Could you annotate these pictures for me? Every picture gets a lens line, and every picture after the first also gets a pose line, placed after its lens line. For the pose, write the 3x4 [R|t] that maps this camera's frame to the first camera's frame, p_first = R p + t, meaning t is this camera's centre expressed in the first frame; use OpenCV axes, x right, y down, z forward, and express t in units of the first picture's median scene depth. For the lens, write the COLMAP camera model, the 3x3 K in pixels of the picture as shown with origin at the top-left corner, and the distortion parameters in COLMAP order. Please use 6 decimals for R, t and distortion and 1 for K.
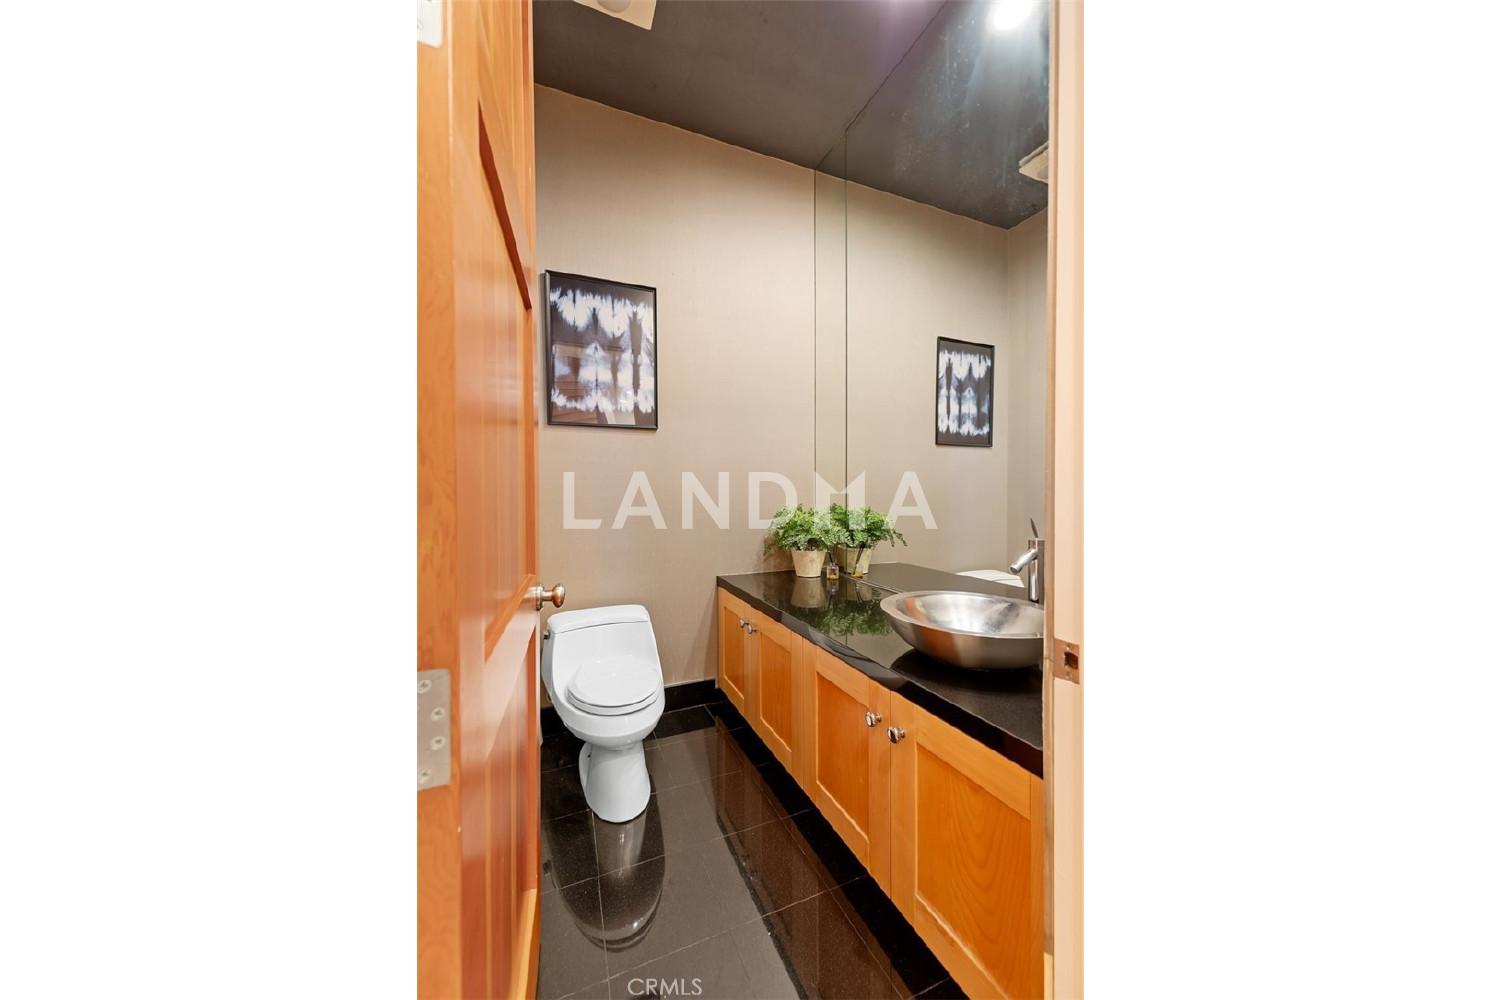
lens RADIAL K [[670.3, 0, 739.0], [0, 670.3, 435.3], [0, 0, 1]] dist [-0.002114, -0.000118]
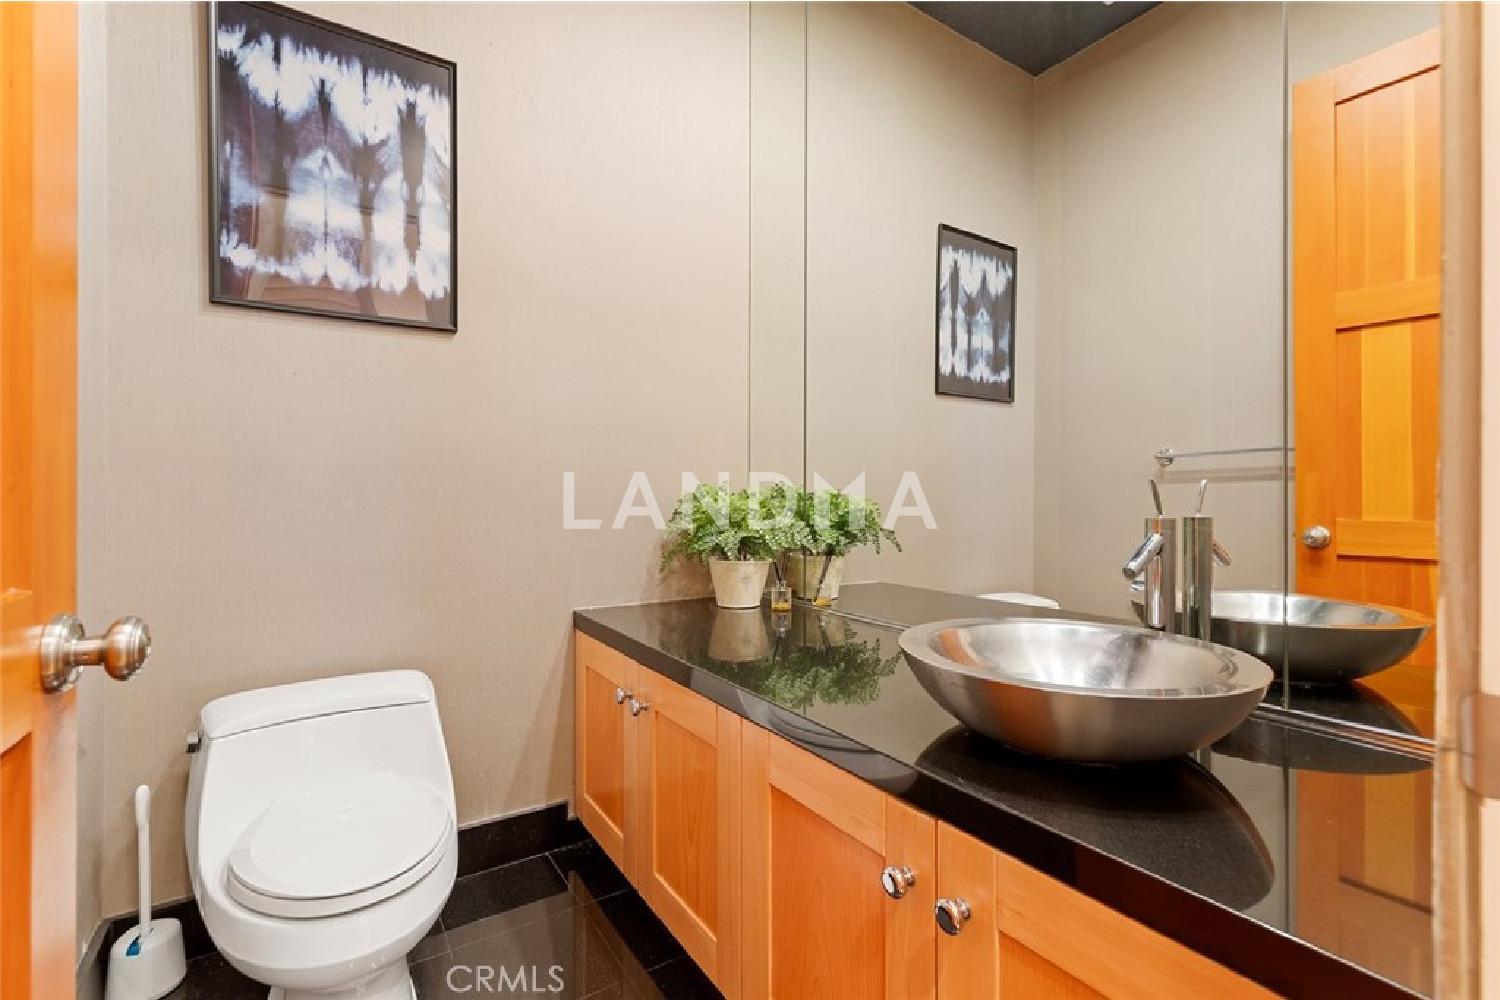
lens RADIAL K [[670.3, 0, 753.8], [0, 670.3, 498.9], [0, 0, 1]] dist [-0.002114, -0.000118]
pose [[0.978518, 0.006140, 0.206071, -0.002242], [-0.005218, 0.999974, -0.005019, 0.123900], [-0.206096, 0.003836, 0.978524, 0.448292]]
